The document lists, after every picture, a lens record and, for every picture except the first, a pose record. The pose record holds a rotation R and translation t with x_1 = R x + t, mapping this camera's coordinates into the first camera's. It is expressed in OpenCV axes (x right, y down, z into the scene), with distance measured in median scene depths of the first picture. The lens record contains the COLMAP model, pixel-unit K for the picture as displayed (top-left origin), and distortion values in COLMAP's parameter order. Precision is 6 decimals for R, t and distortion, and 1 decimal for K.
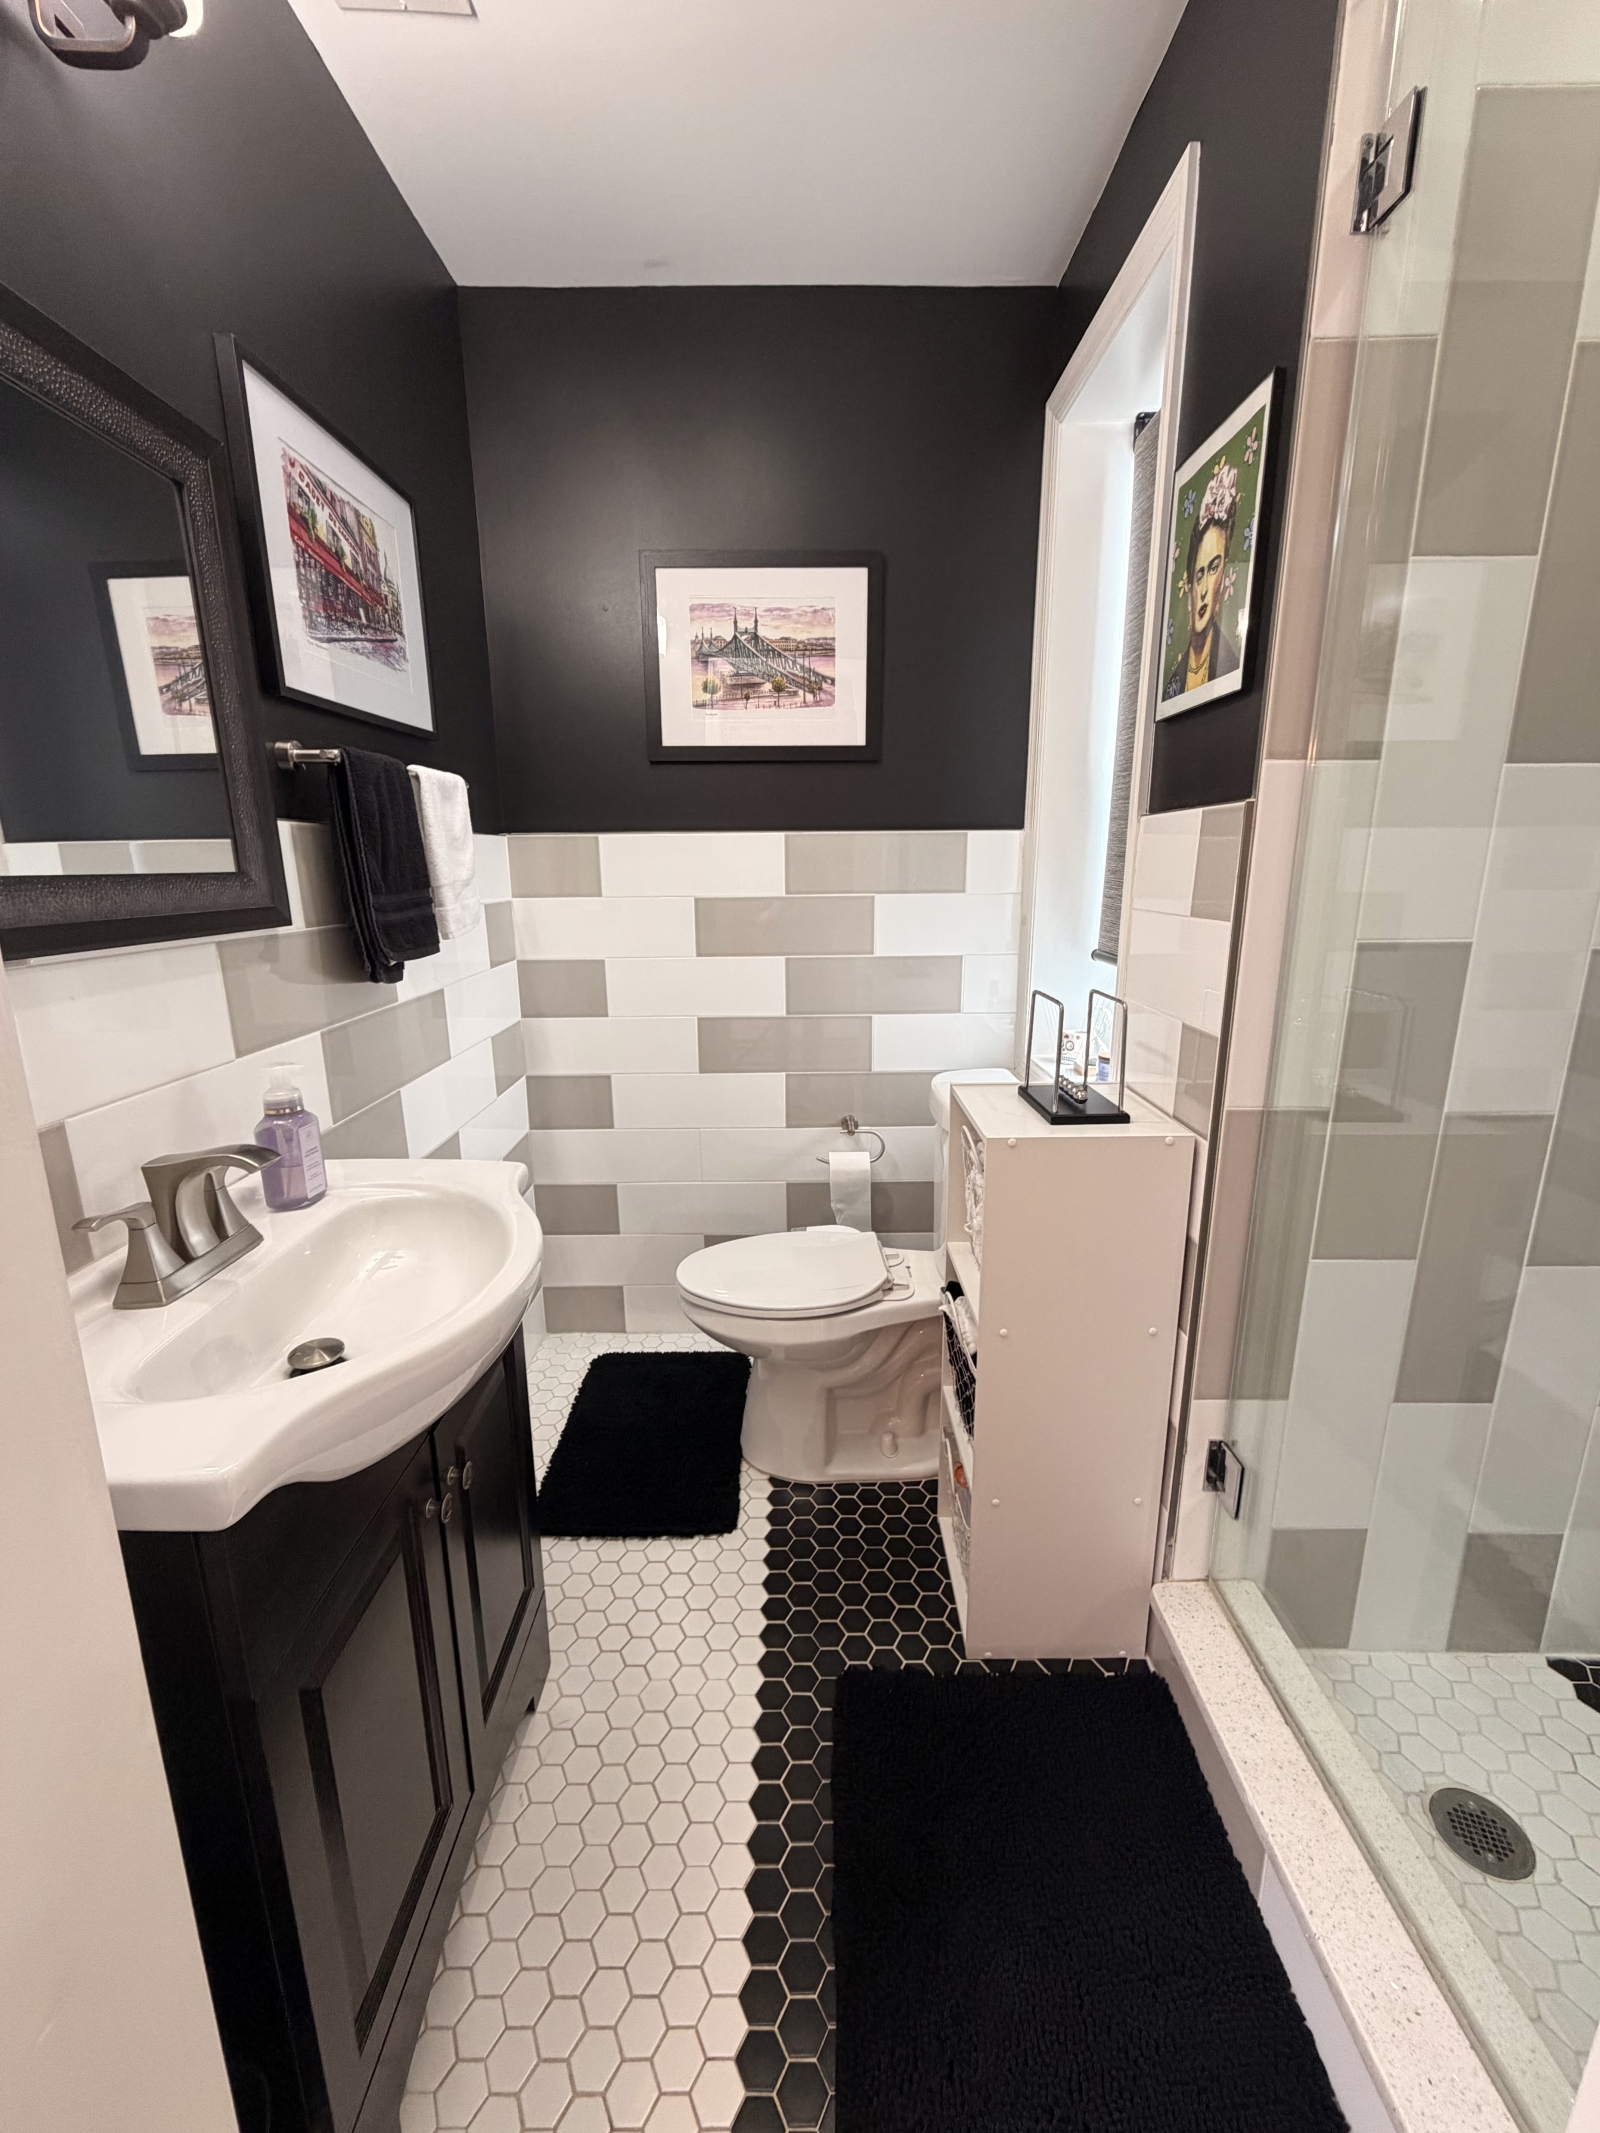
lens RADIAL K [[849.2, 0, 807.3], [0, 849.2, 1068.5], [0, 0, 1]] dist [0.001676, -0.000100]
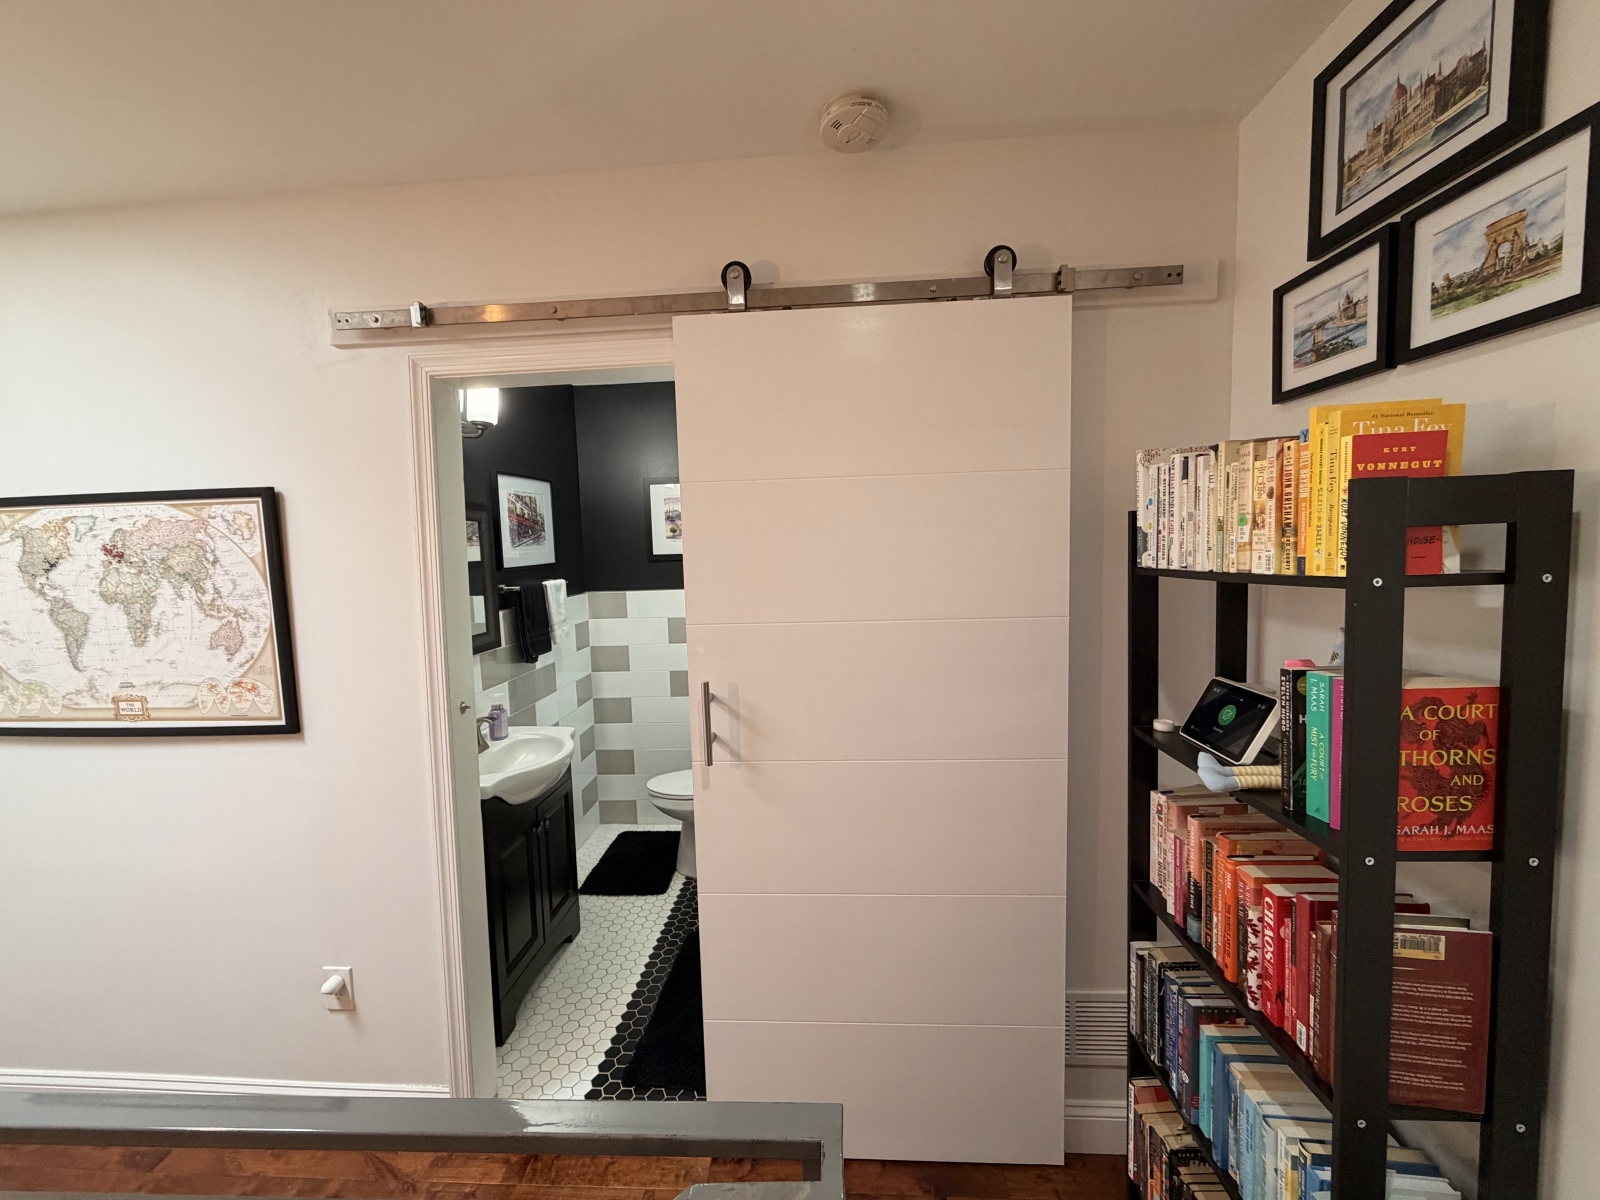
lens RADIAL K [[637.0, 0, 795.8], [0, 637.0, 601.0], [0, 0, 1]] dist [0.001676, -0.000100]
pose [[0.996841, -0.023290, -0.075927, 0.458610], [0.011659, 0.988592, -0.150169, 0.017282], [0.078558, 0.148809, 0.985741, -0.882086]]
